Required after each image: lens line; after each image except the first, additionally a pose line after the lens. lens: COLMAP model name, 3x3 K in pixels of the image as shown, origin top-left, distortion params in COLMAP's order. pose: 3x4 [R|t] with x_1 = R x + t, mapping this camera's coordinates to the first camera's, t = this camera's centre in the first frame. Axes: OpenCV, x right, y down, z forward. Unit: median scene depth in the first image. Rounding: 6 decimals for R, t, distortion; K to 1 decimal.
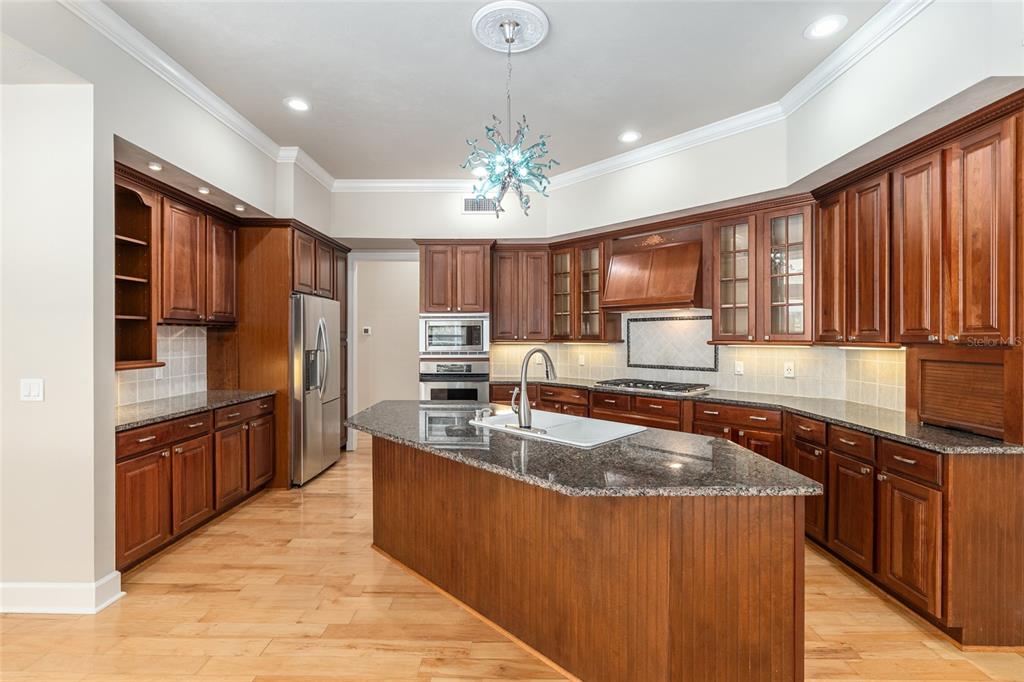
lens RADIAL K [[452.0, 0, 507.7], [0, 452.0, 337.8], [0, 0, 1]] dist [-0.004140, -0.000801]
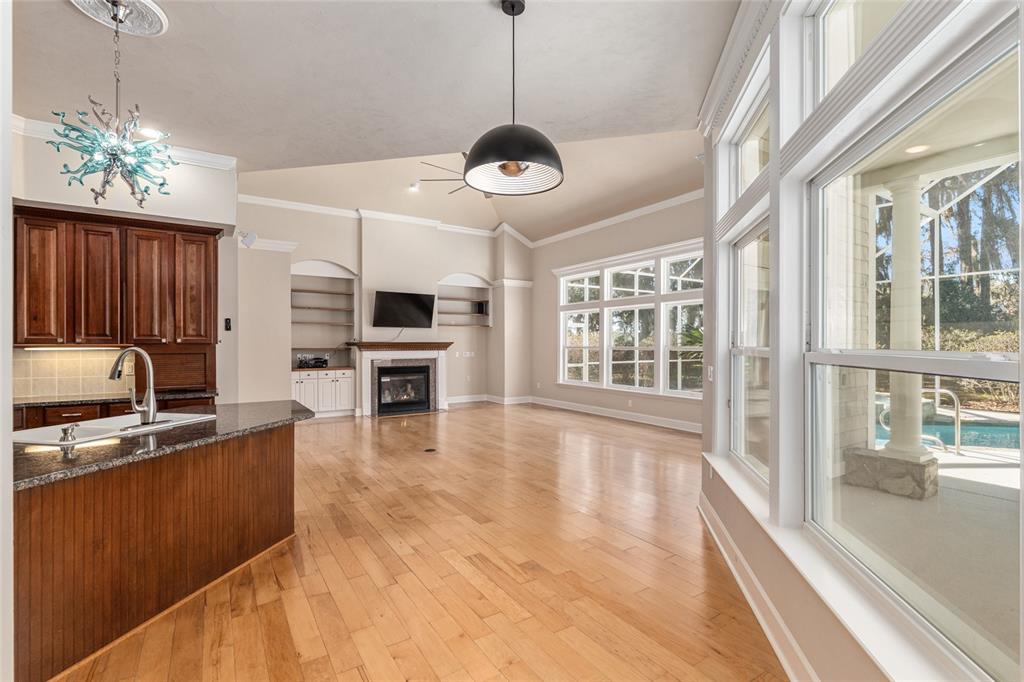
lens RADIAL K [[472.0, 0, 517.8], [0, 472.0, 344.0], [0, 0, 1]] dist [-0.005131, 0.001153]
pose [[-0.561401, 0.001796, 0.827542, -0.793744], [0.005297, 0.999985, 0.001424, 0.011204], [-0.827527, 0.005183, -0.561402, 0.538694]]
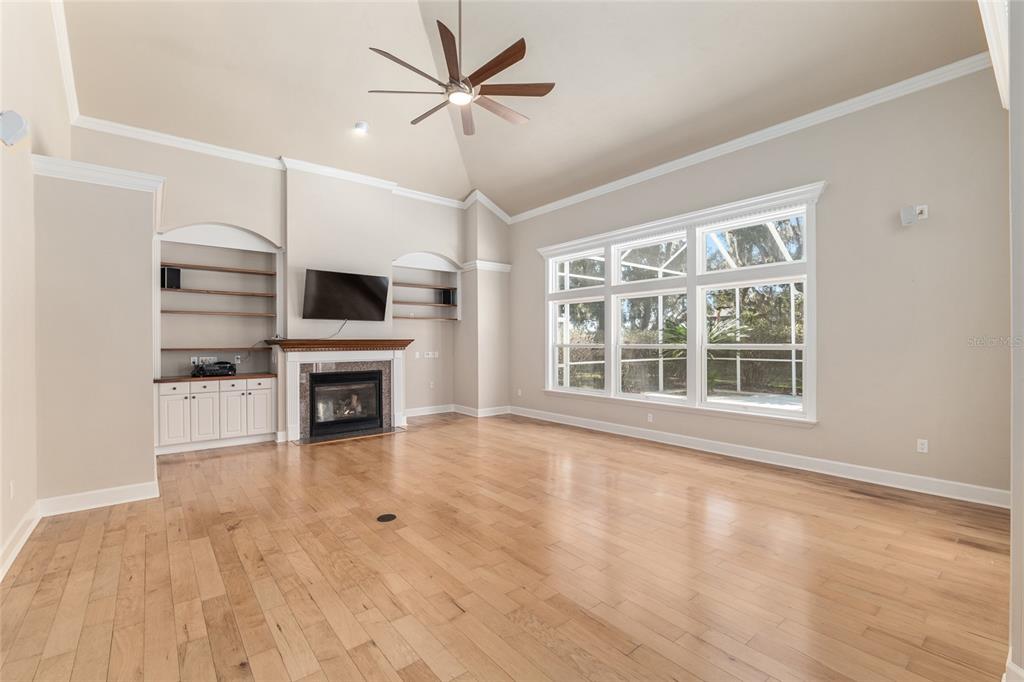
lens RADIAL K [[452.0, 0, 514.8], [0, 452.0, 339.7], [0, 0, 1]] dist [-0.004140, -0.000801]
pose [[-0.646326, 0.007564, 0.763024, -0.210988], [0.008271, 0.999962, -0.002907, 0.012825], [-0.763016, 0.004432, -0.646364, 0.295735]]
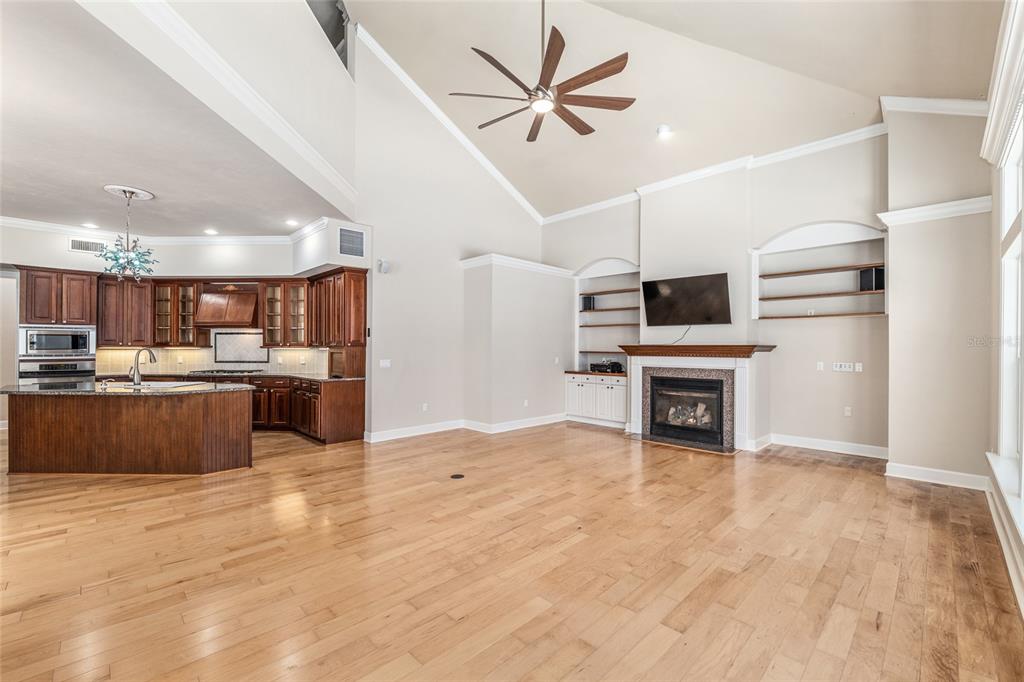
lens RADIAL K [[429.9, 0, 506.1], [0, 429.9, 344.7], [0, 0, 1]] dist [-0.004199, -0.000801]
pose [[0.709009, 0.006750, 0.705167, -0.091617], [-0.001353, 0.999965, -0.008211, 0.014544], [-0.705198, 0.004868, 0.708994, -0.986606]]
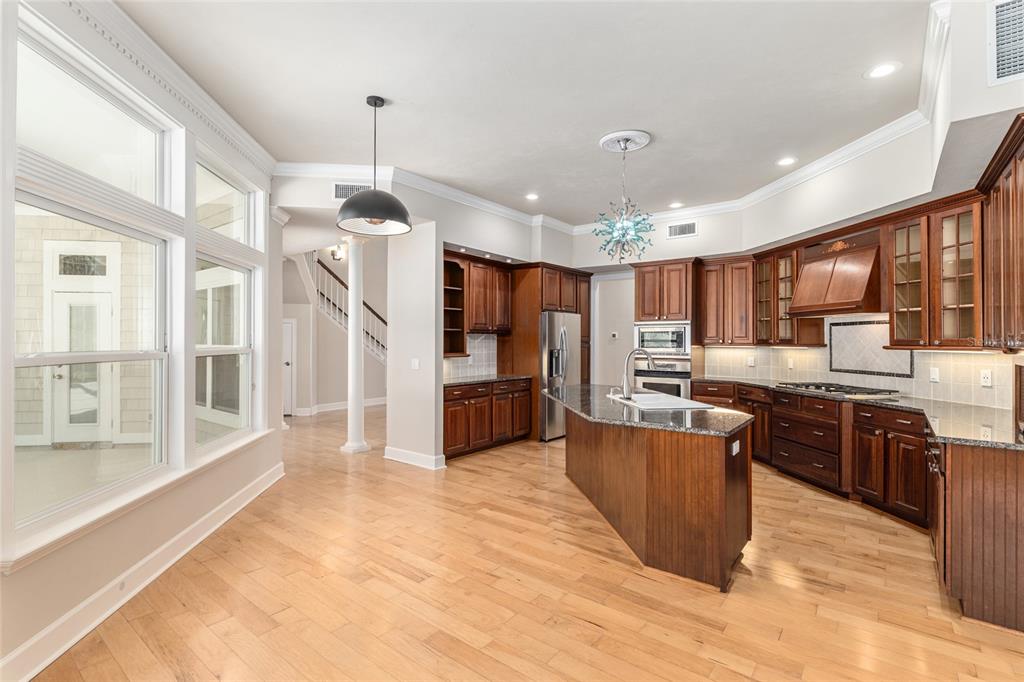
lens RADIAL K [[472.0, 0, 510.5], [0, 472.0, 339.7], [0, 0, 1]] dist [-0.005131, 0.001153]
pose [[0.791030, 0.001938, -0.611774, 0.424170], [-0.004843, 0.999983, -0.003095, 0.001327], [0.611758, 0.005411, 0.791027, -0.318285]]
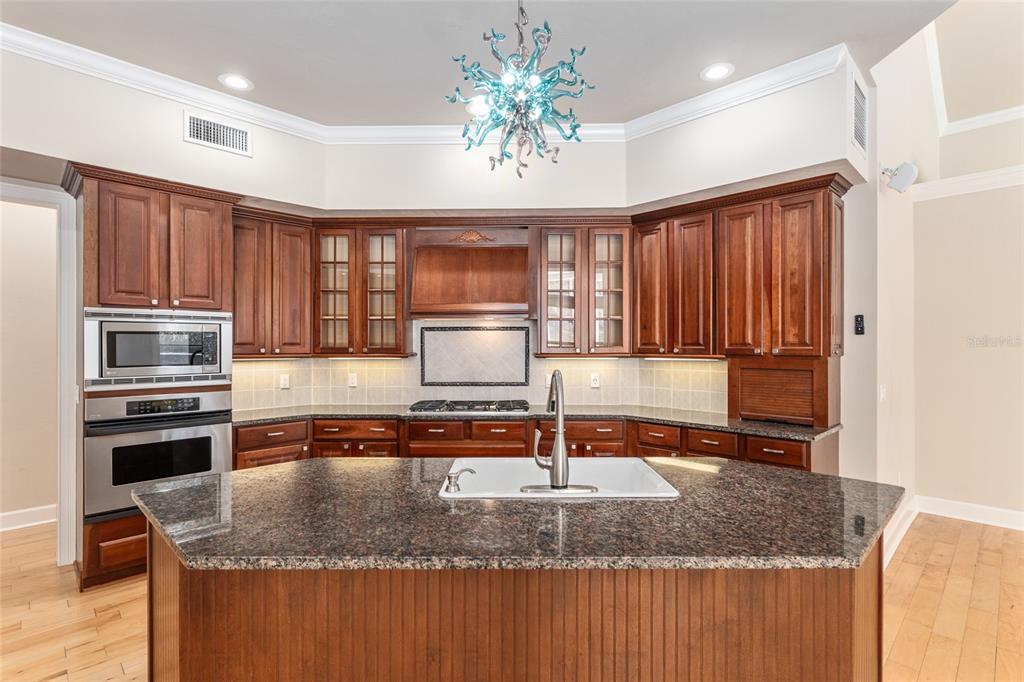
lens RADIAL K [[494.5, 0, 509.4], [0, 494.5, 346.2], [0, 0, 1]] dist [0.004315, -0.001805]
pose [[0.702258, -0.001044, 0.711922, -0.324070], [0.002683, 0.999996, -0.001180, -0.008089], [-0.711918, 0.002739, 0.702257, 0.313764]]
